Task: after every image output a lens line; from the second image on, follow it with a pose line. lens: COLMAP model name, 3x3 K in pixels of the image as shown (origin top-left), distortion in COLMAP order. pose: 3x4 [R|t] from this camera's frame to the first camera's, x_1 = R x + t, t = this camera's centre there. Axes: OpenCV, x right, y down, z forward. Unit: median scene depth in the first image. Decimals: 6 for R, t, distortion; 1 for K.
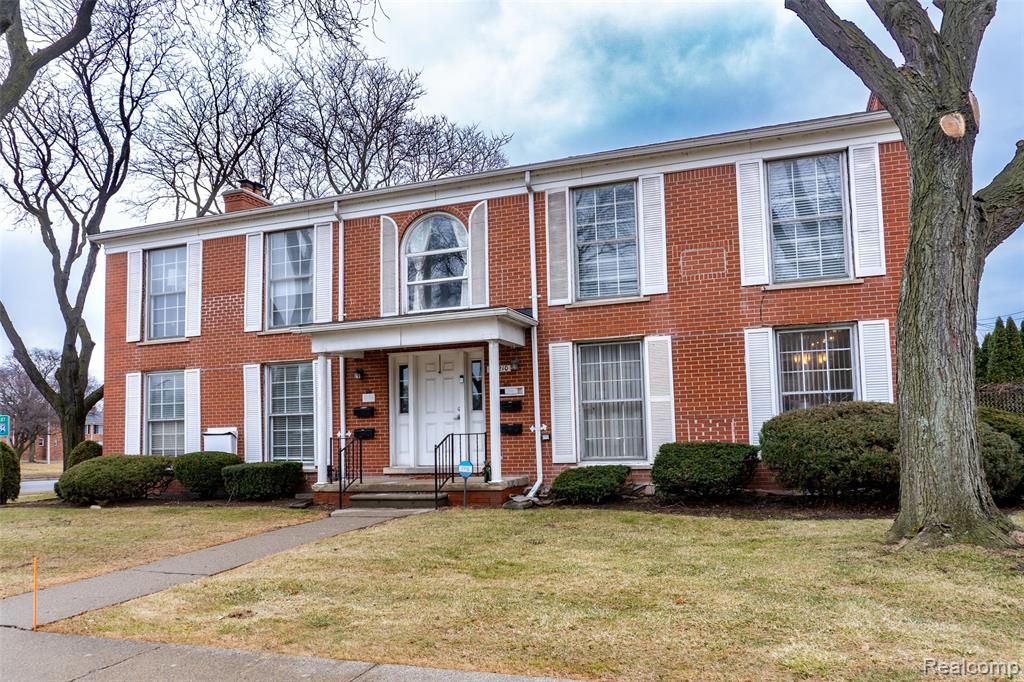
lens RADIAL K [[660.9, 0, 512.5], [0, 660.9, 372.5], [0, 0, 1]] dist [-0.001529, -0.000035]
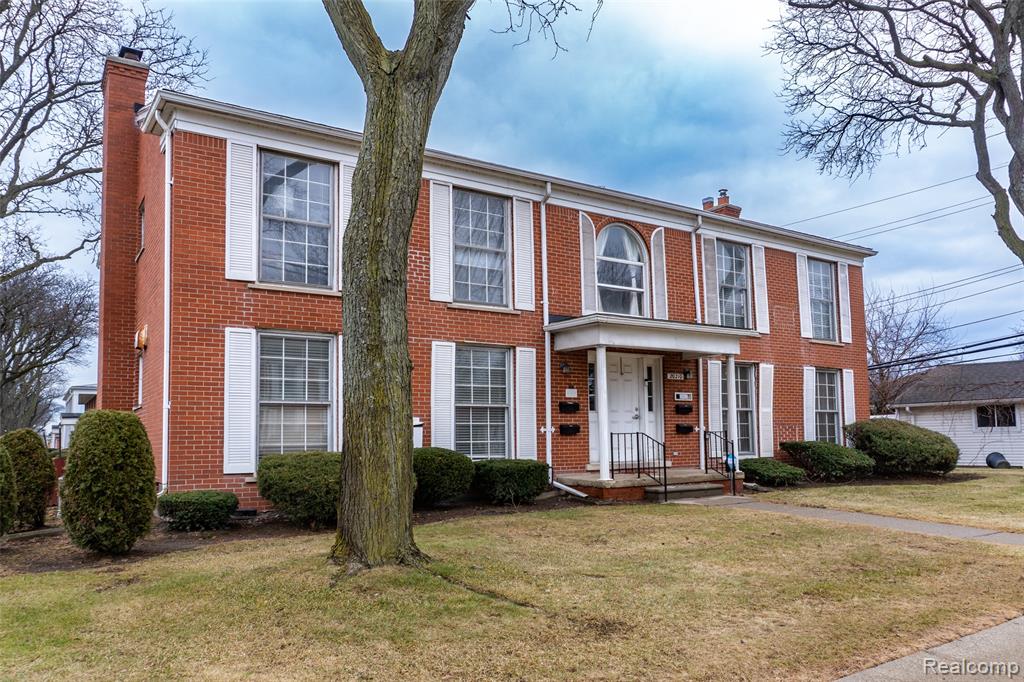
lens RADIAL K [[755.3, 0, 512.0], [0, 755.3, 341.0], [0, 0, 1]] dist [0.023857, -0.000117]
pose [[0.611947, 0.118358, 0.781993, -1.164389], [-0.080060, 0.992930, -0.087634, 0.067530], [-0.786837, -0.008979, 0.617096, 0.385550]]
